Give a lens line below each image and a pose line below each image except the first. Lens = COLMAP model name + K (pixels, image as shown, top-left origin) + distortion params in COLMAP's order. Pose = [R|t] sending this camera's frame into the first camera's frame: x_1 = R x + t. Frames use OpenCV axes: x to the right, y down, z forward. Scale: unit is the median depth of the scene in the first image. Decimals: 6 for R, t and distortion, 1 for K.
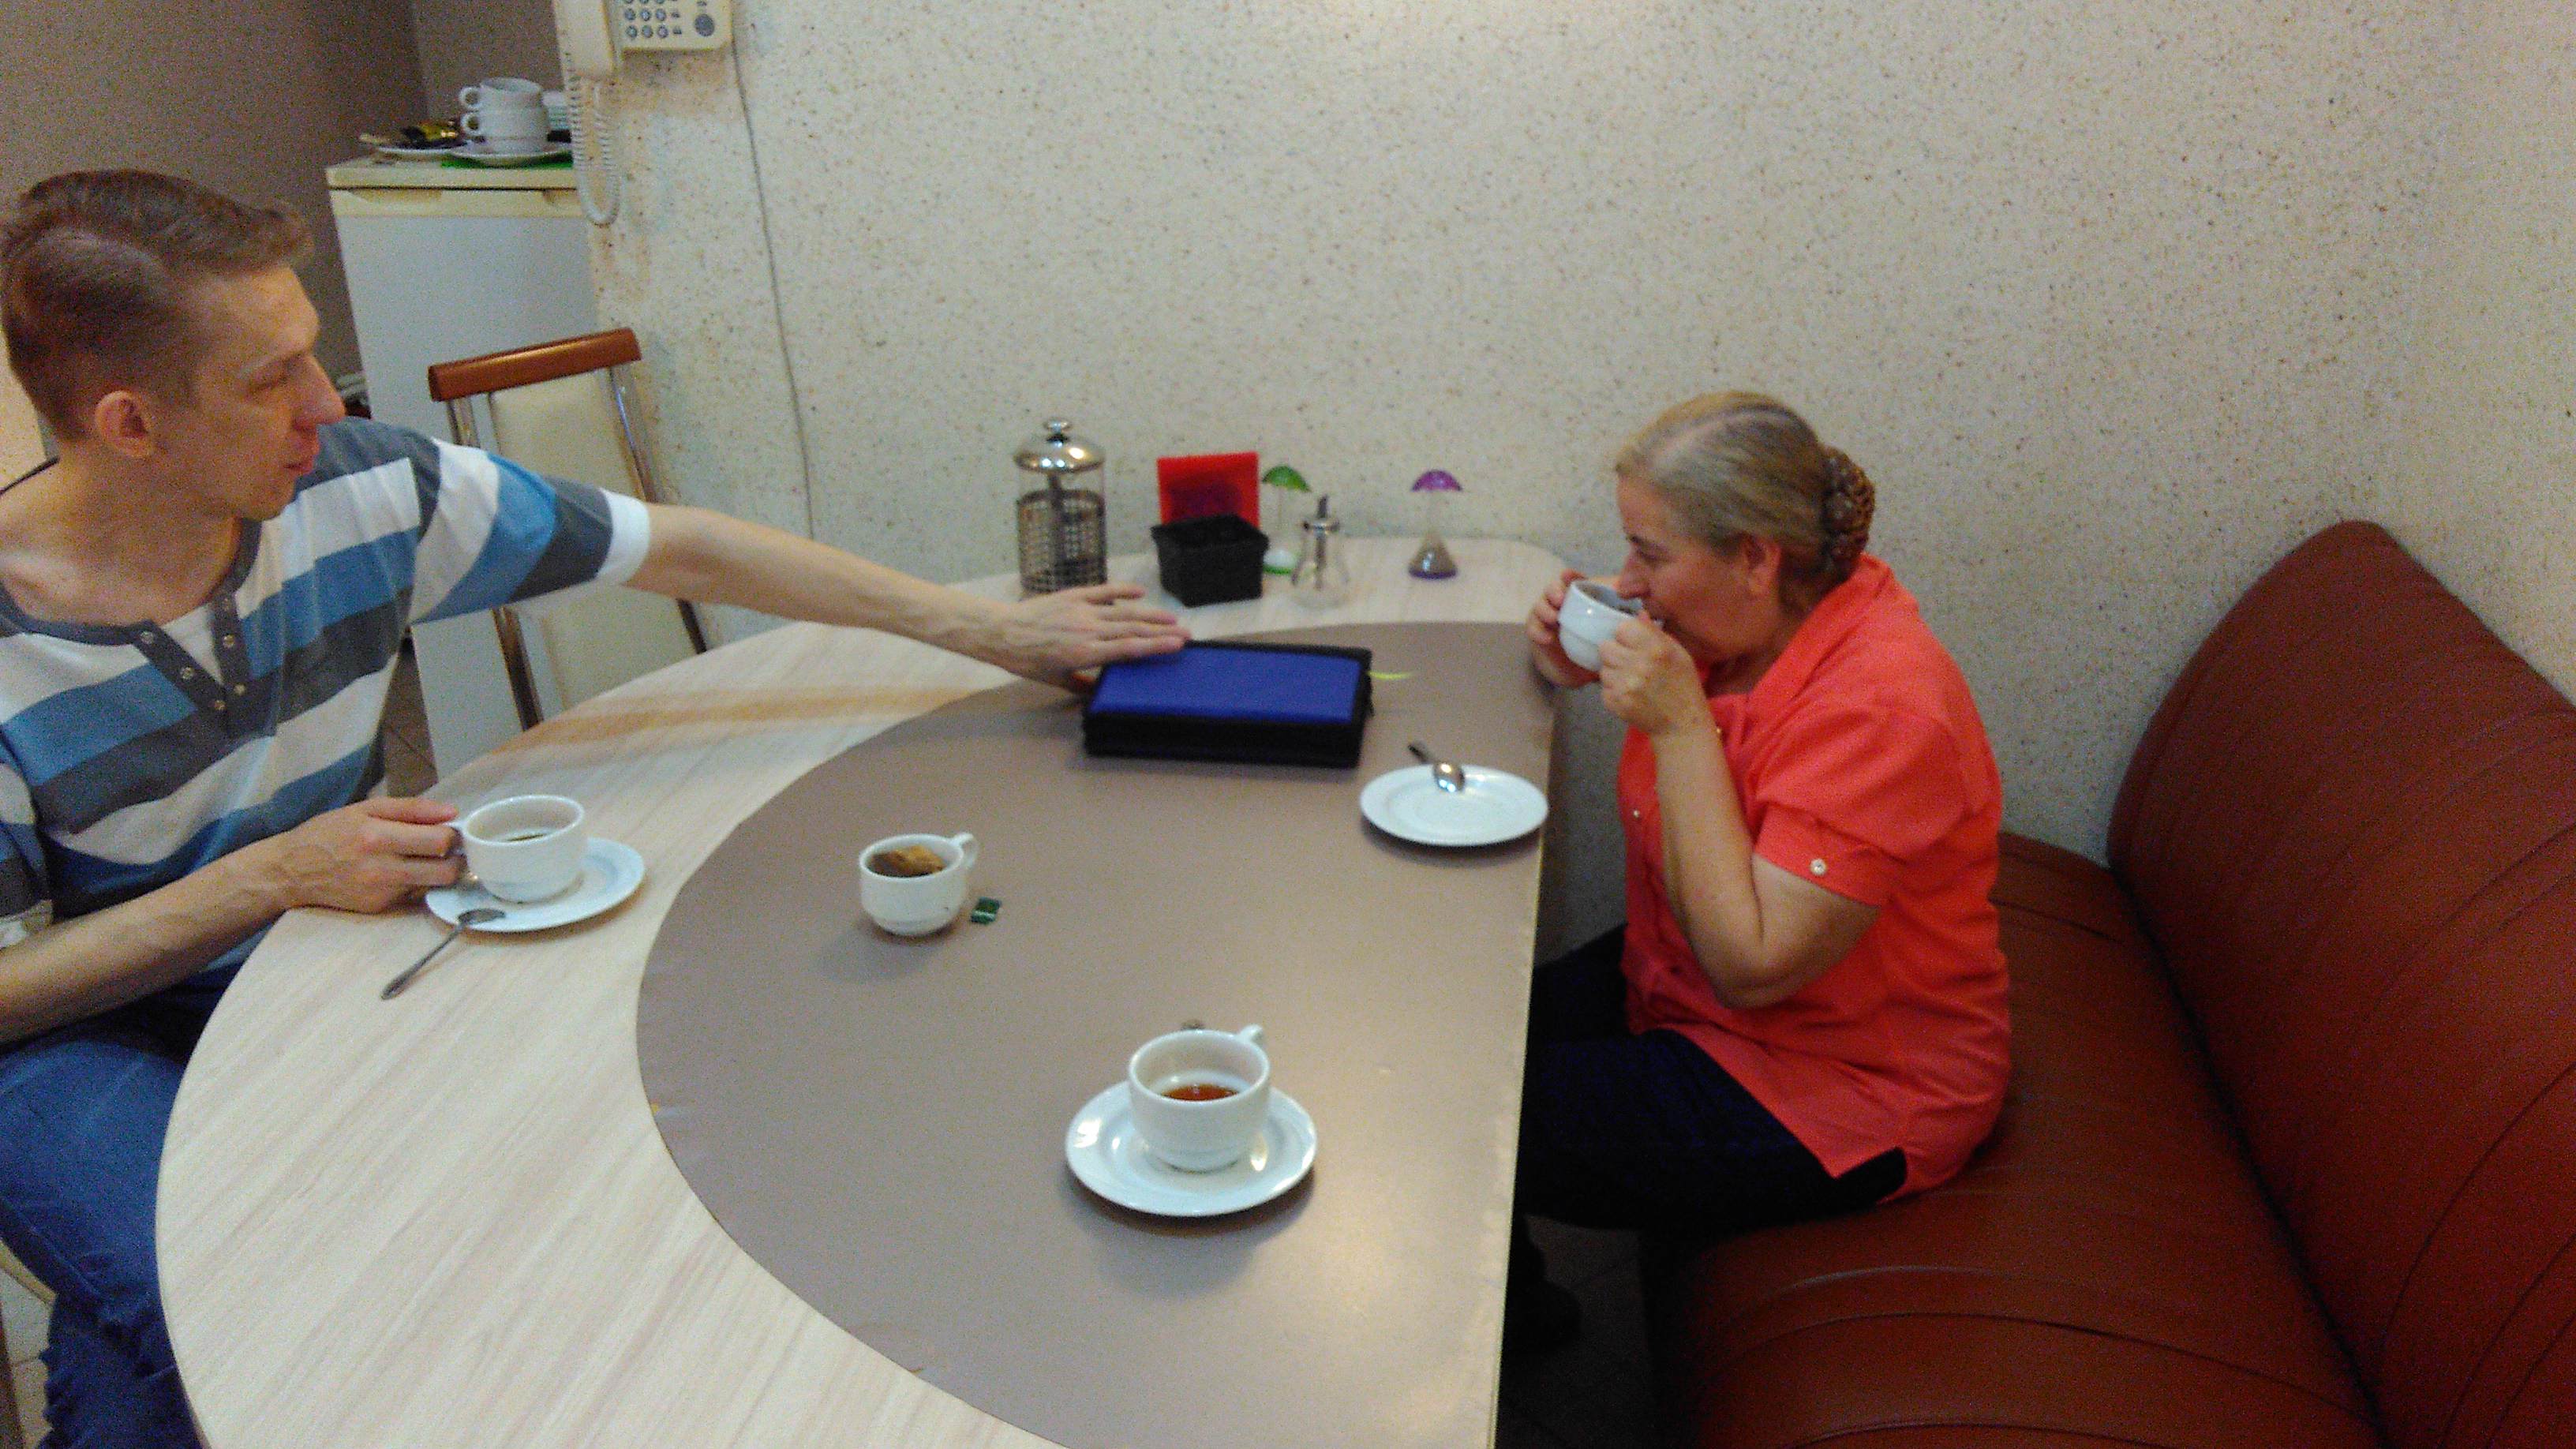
lens RADIAL K [[2190.3, 0, 1285.6], [0, 2190.3, 736.9], [0, 0, 1]] dist [0.122798, -0.221850]
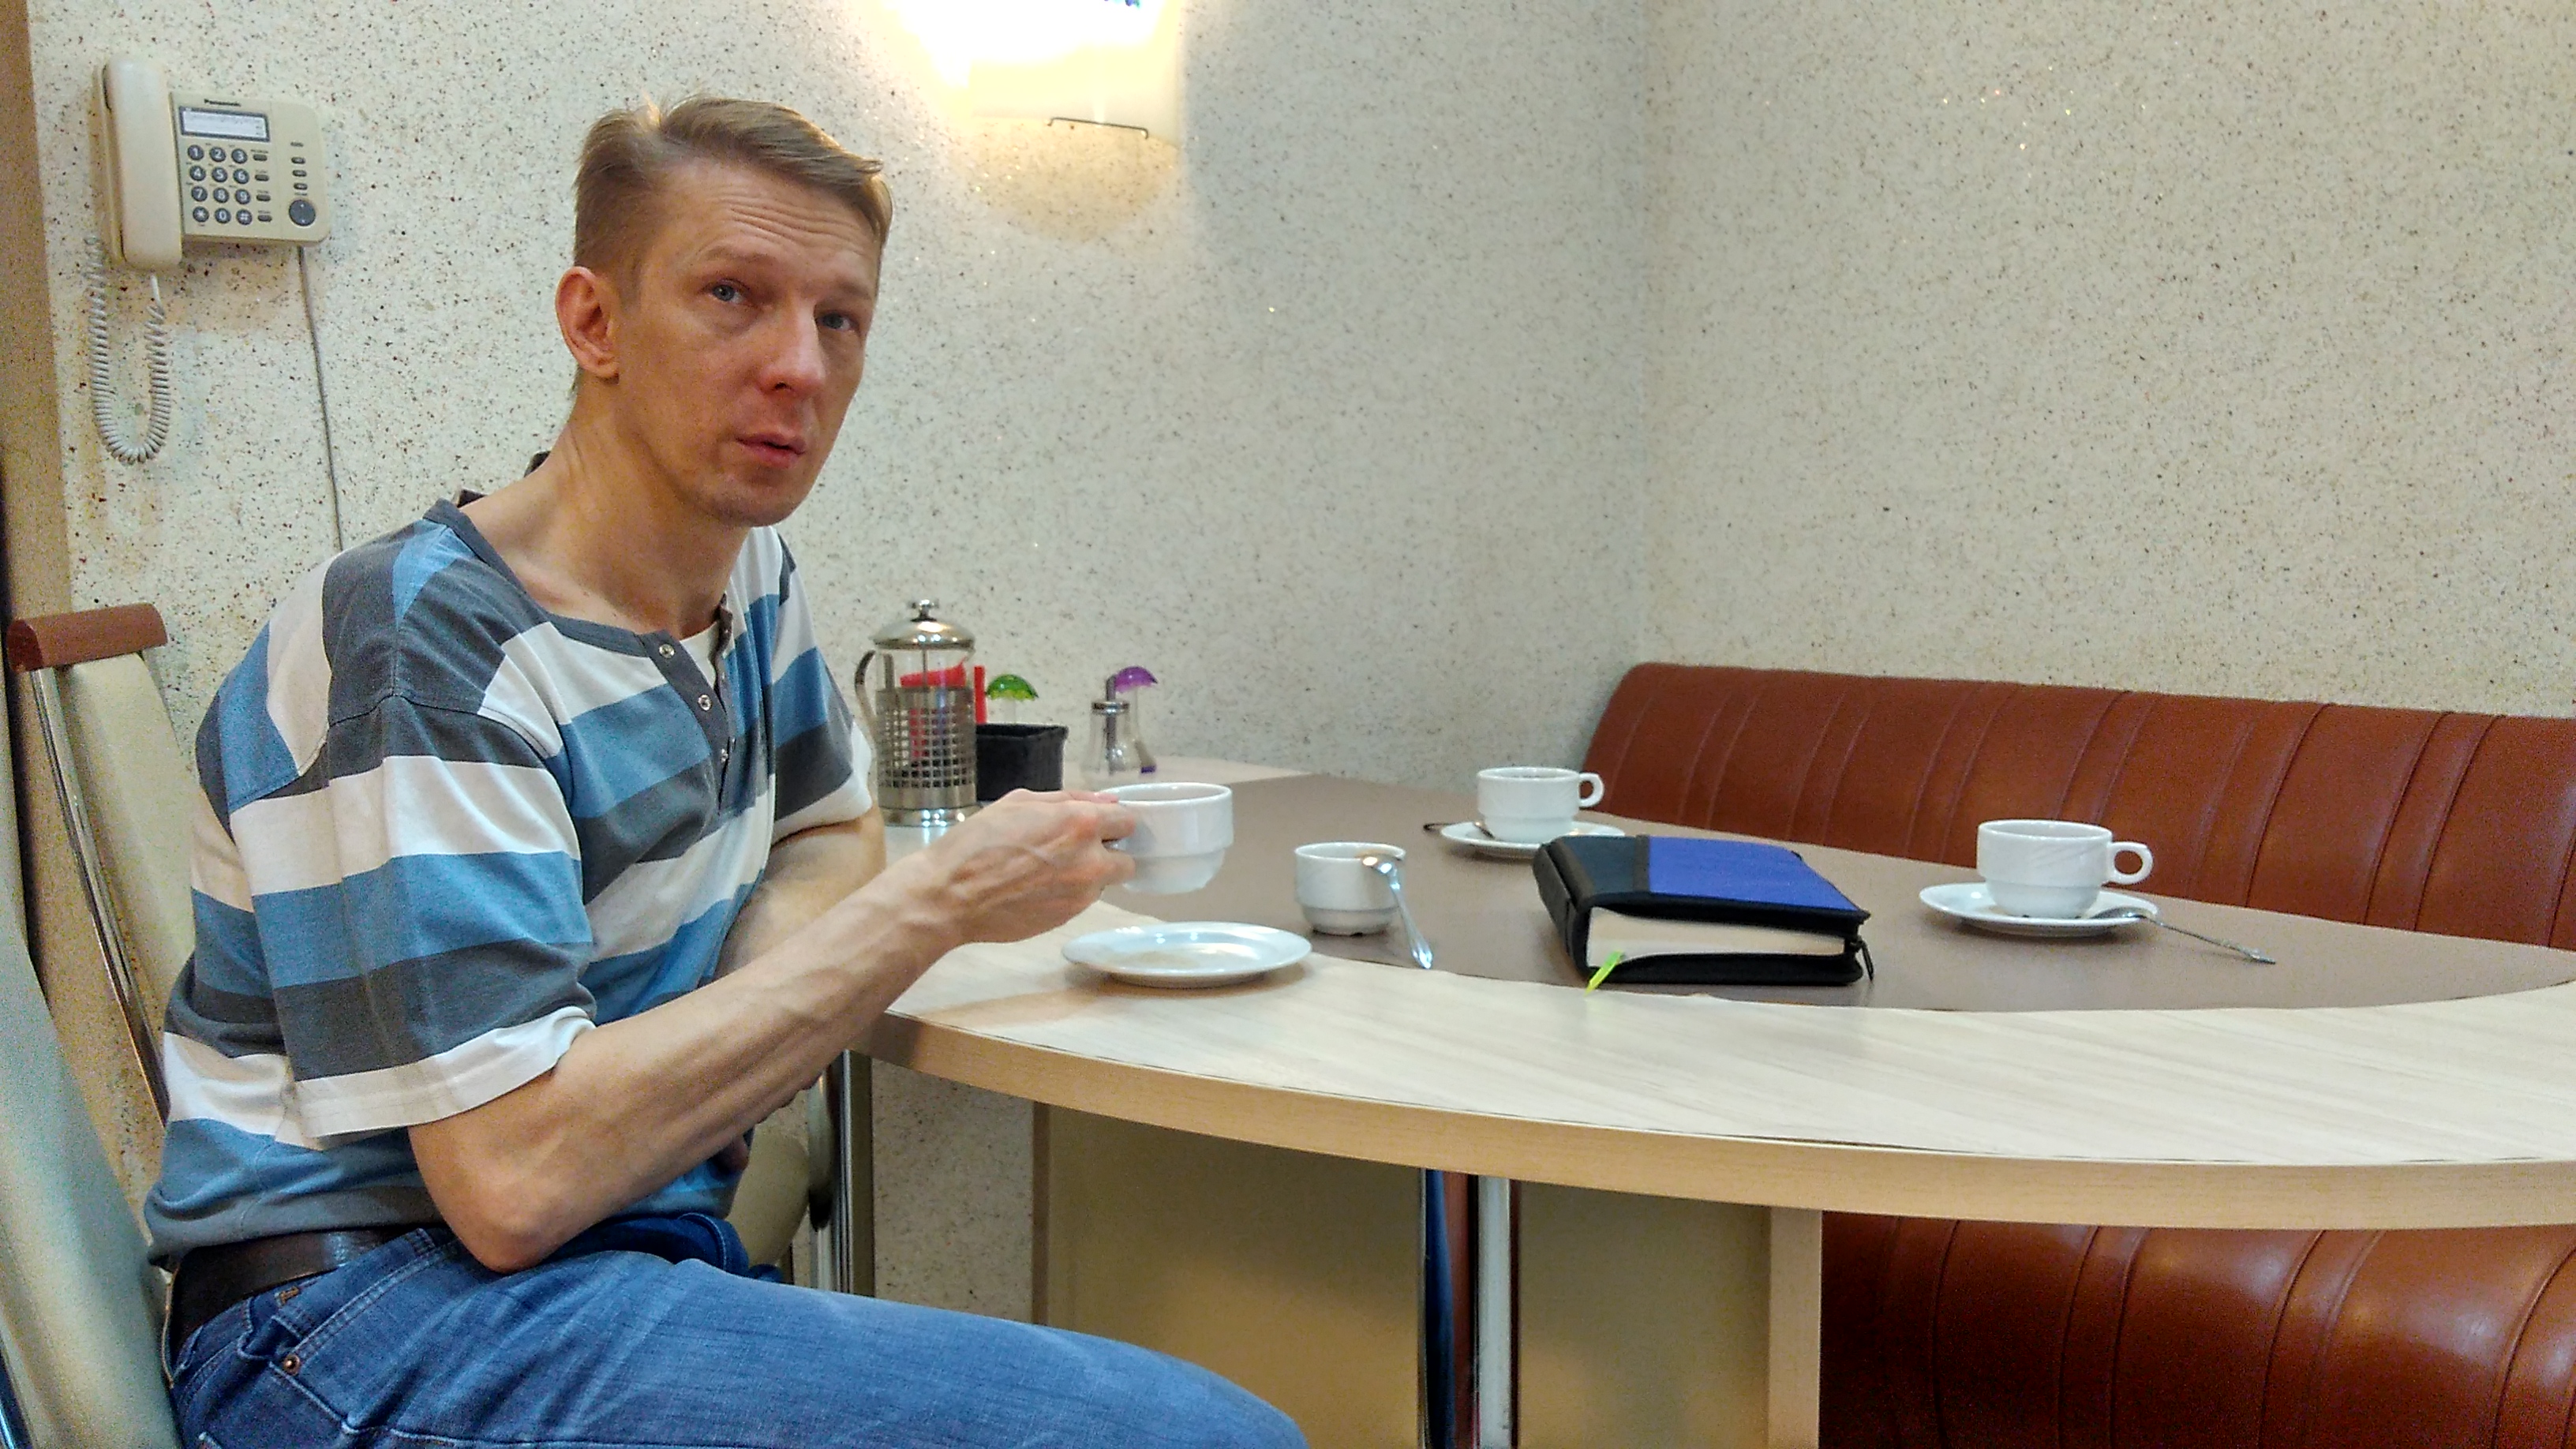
lens RADIAL K [[2190.3, 0, 1288.7], [0, 2190.3, 735.0], [0, 0, 1]] dist [0.122798, -0.221850]
pose [[0.671917, -0.079791, 0.736316, -0.624888], [0.296527, 0.940001, -0.168728, 0.101054], [-0.678675, 0.331709, 0.655263, 0.283952]]
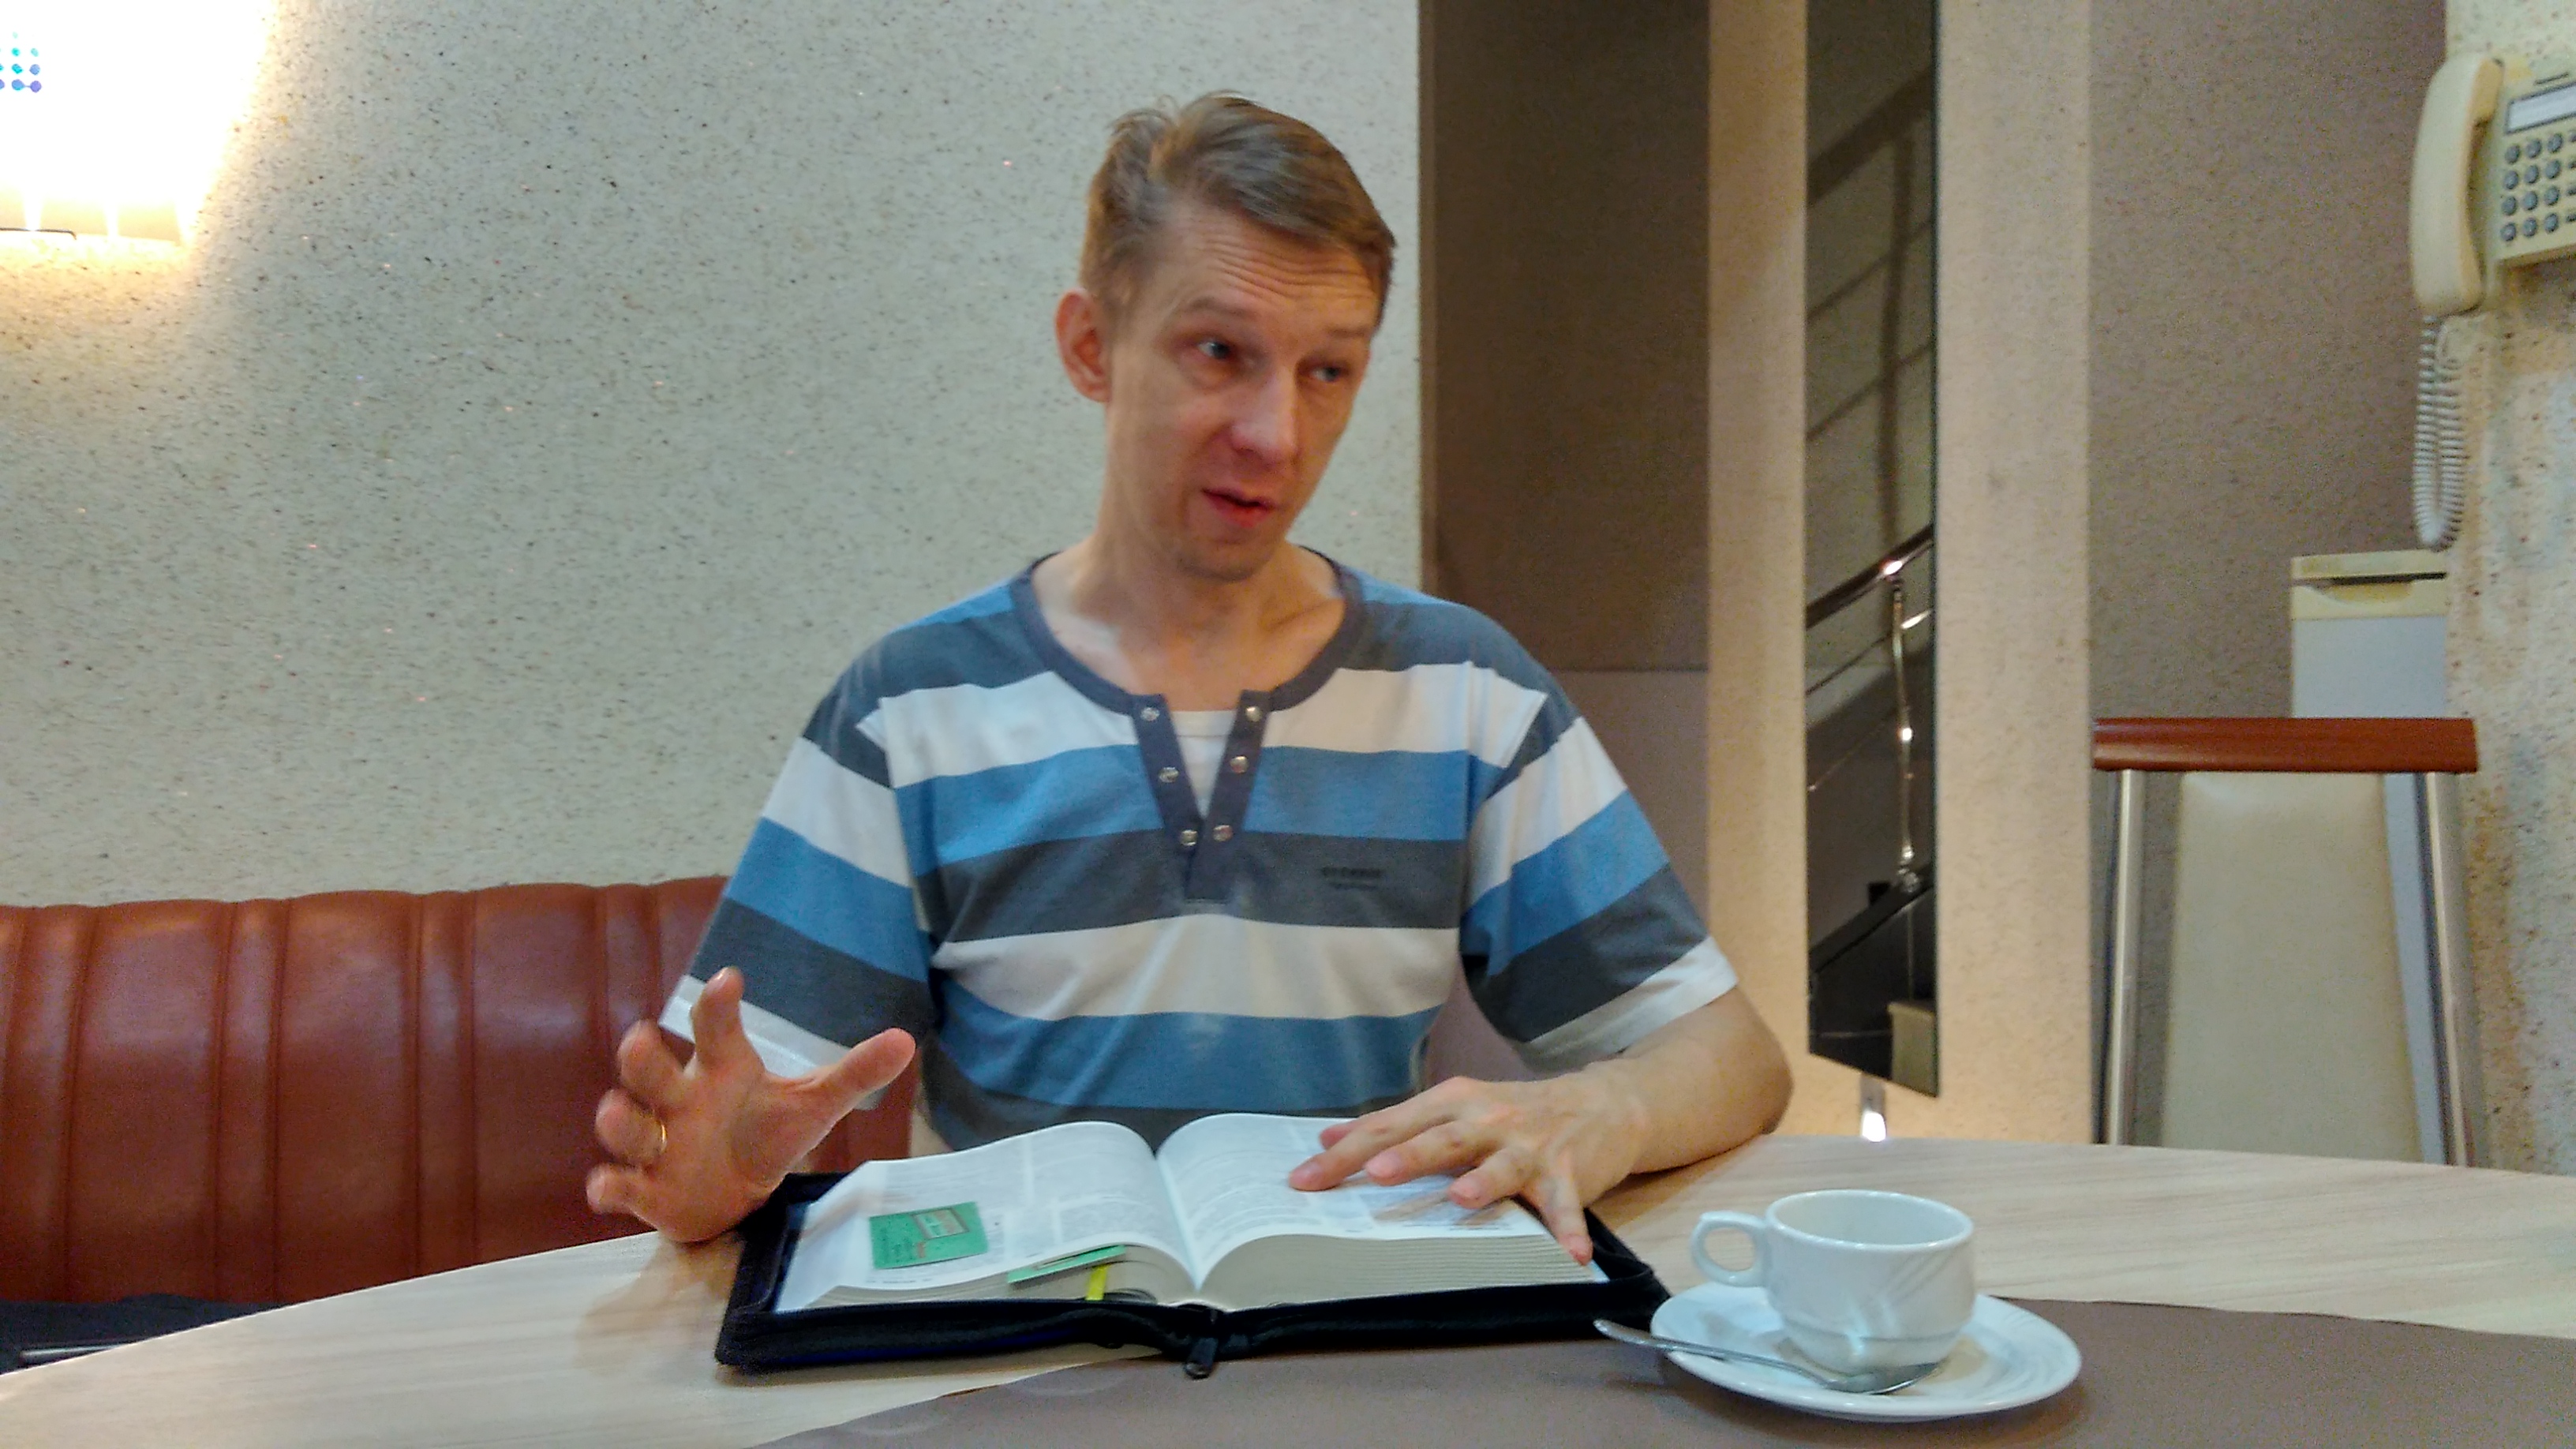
lens RADIAL K [[2190.3, 0, 1282.0], [0, 2190.3, 710.5], [0, 0, 1]] dist [0.122798, -0.221850]
pose [[0.398640, 0.036585, -0.916378, 0.139448], [-0.348762, 0.930181, -0.114581, -0.004366], [0.848205, 0.365274, 0.383567, 0.519411]]
